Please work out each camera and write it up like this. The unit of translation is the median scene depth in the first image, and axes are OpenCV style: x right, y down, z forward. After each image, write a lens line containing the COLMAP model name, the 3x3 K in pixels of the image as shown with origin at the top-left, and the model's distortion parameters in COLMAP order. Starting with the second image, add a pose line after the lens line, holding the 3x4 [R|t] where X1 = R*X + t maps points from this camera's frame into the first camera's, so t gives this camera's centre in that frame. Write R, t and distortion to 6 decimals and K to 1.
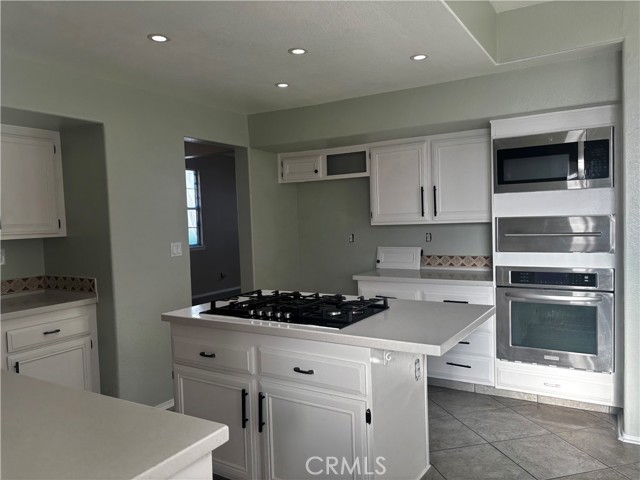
lens RADIAL K [[487.7, 0, 319.1], [0, 487.7, 239.5], [0, 0, 1]] dist [0.035263, -0.024034]
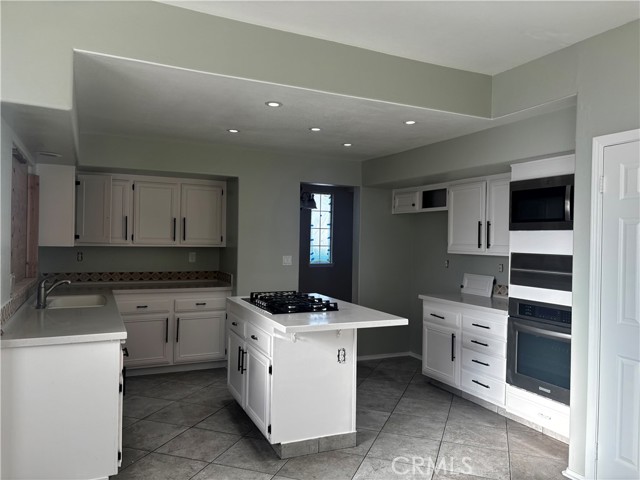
lens RADIAL K [[487.7, 0, 322.3], [0, 487.7, 240.4], [0, 0, 1]] dist [0.035263, -0.024034]
pose [[0.834157, 0.050796, -0.549183, 0.586694], [-0.071459, 0.997310, -0.016294, -0.023261], [0.546878, 0.052836, 0.835543, -0.138035]]
